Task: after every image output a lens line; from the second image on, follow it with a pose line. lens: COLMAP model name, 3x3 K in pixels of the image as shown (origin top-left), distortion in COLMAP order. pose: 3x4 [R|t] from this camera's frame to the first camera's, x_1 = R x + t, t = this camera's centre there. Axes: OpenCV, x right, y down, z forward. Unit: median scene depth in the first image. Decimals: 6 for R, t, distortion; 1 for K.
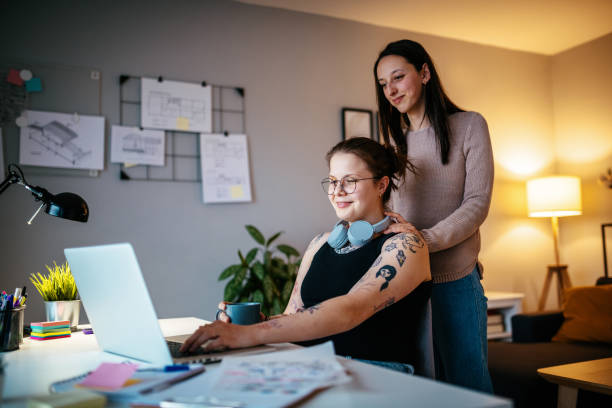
lens RADIAL K [[582.4, 0, 306.0], [0, 582.4, 204.0], [0, 0, 1]] dist [0.007183, -0.004347]
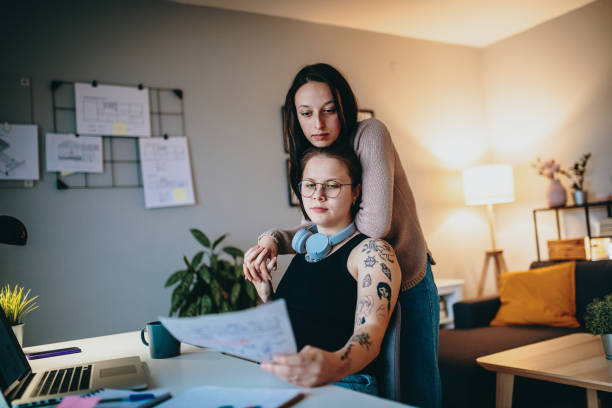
lens RADIAL K [[582.4, 0, 306.0], [0, 582.4, 204.0], [0, 0, 1]] dist [0.007183, -0.004347]
pose [[0.994689, -0.044126, 0.092989, 0.002709], [0.042093, 0.998832, 0.023711, -0.021660], [-0.093927, -0.019671, 0.995385, -0.009831]]
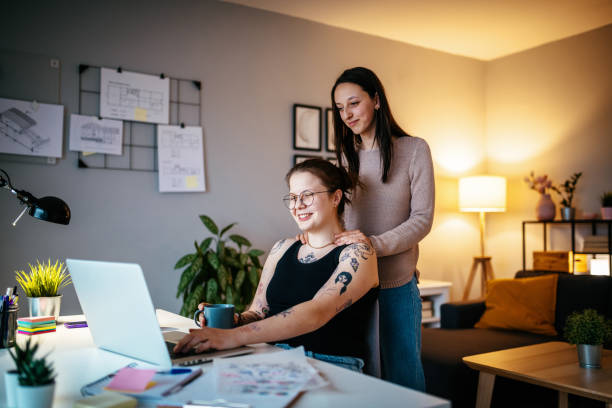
lens RADIAL K [[582.4, 0, 306.0], [0, 582.4, 204.0], [0, 0, 1]] dist [0.007183, -0.004347]
pose [[0.993149, 0.033542, 0.111934, -0.032685], [-0.038673, 0.998283, 0.043987, -0.037813], [-0.110266, -0.048014, 0.992742, -0.063406]]
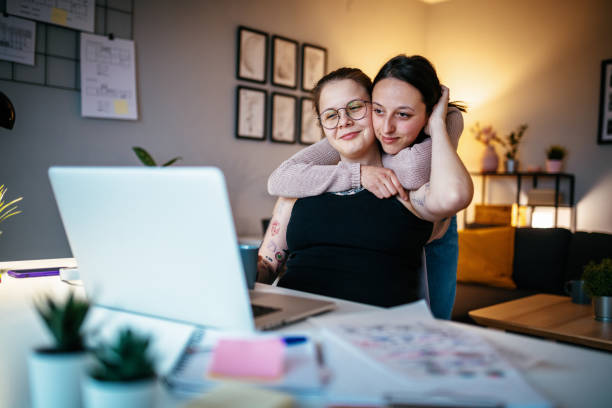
lens RADIAL K [[582.4, 0, 306.0], [0, 582.4, 204.0], [0, 0, 1]] dist [0.007183, -0.004347]
pose [[0.946499, 0.051274, 0.318607, -0.135354], [-0.088643, 0.990628, 0.103914, 0.007639], [-0.310293, -0.126597, 0.942174, 0.089121]]
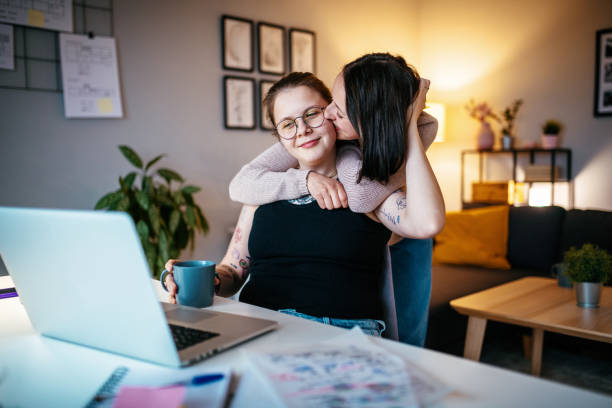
lens RADIAL K [[582.4, 0, 306.0], [0, 582.4, 204.0], [0, 0, 1]] dist [0.007183, -0.004347]
pose [[0.955310, -0.003081, 0.295590, -0.096213], [-0.042993, 0.987865, 0.149243, -0.019829], [-0.292463, -0.155281, 0.943585, 0.079854]]
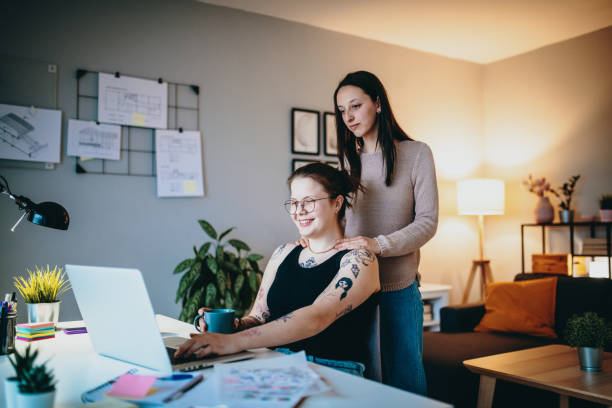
lens RADIAL K [[582.4, 0, 306.0], [0, 582.4, 204.0], [0, 0, 1]] dist [0.007183, -0.004347]
pose [[0.992869, 0.028909, 0.115653, -0.034476], [-0.033374, 0.998763, 0.036860, -0.037606], [-0.114444, -0.040457, 0.992606, -0.061754]]
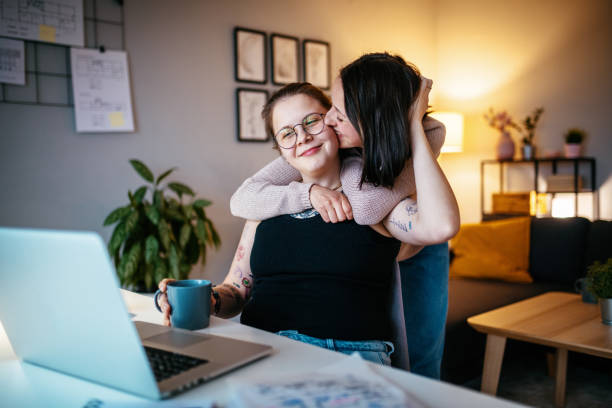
lens RADIAL K [[582.4, 0, 306.0], [0, 582.4, 204.0], [0, 0, 1]] dist [0.007183, -0.004347]
pose [[0.965668, -0.004700, 0.259738, -0.077674], [-0.030261, 0.990995, 0.130436, -0.019337], [-0.258012, -0.133818, 0.956829, 0.095677]]
